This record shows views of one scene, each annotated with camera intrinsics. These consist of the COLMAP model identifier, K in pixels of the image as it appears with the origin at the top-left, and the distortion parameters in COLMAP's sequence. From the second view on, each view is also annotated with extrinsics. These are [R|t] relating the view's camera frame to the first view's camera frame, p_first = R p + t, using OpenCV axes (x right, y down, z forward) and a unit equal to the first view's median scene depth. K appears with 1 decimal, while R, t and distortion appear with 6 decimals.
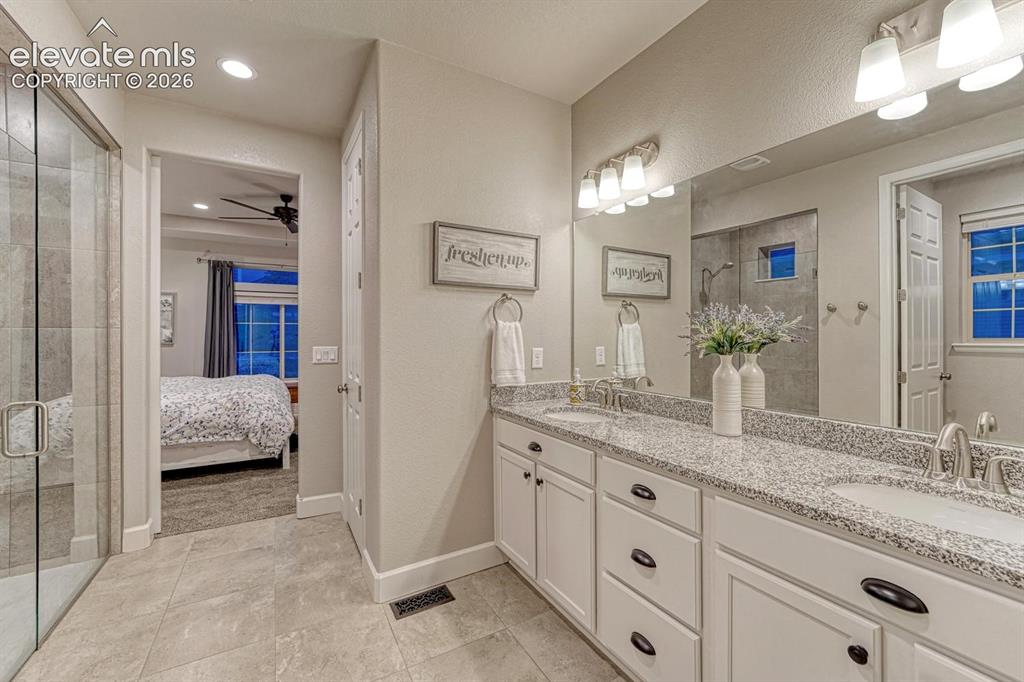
lens RADIAL K [[417.8, 0, 511.4], [0, 417.8, 335.1], [0, 0, 1]] dist [-0.001444, 0.000275]
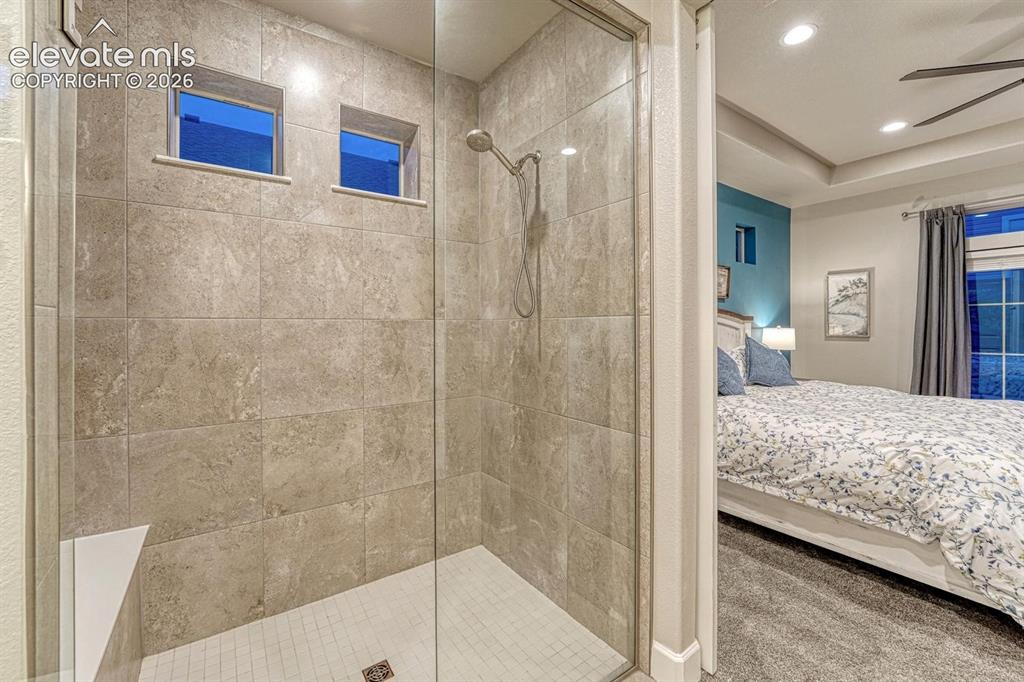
lens RADIAL K [[421.3, 0, 515.9], [0, 421.3, 328.6], [0, 0, 1]] dist [-0.012704, 0.000442]
pose [[0.102165, 0.005543, -0.994752, -0.211264], [0.003813, 0.999975, 0.005964, -0.000921], [0.994760, -0.004403, 0.102141, 0.464226]]
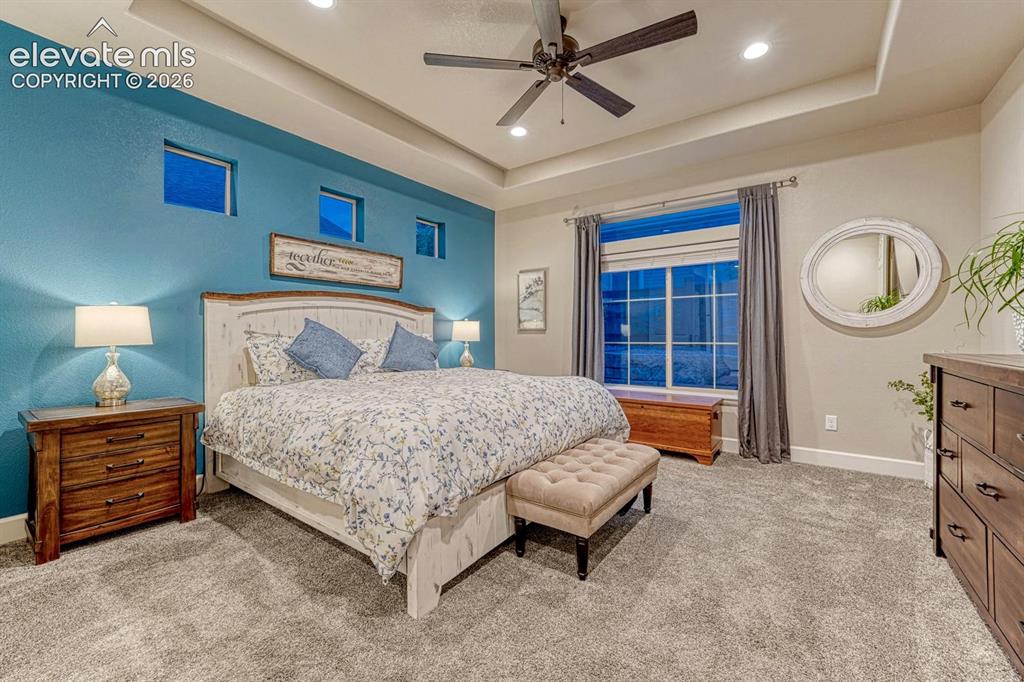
lens RADIAL K [[417.8, 0, 511.4], [0, 417.8, 335.1], [0, 0, 1]] dist [-0.001444, 0.000275]
pose [[0.402068, 0.000354, -0.915610, -0.131563], [-0.001135, 0.999999, -0.000111, 0.048415], [0.915609, 0.001084, 0.402068, 0.940362]]
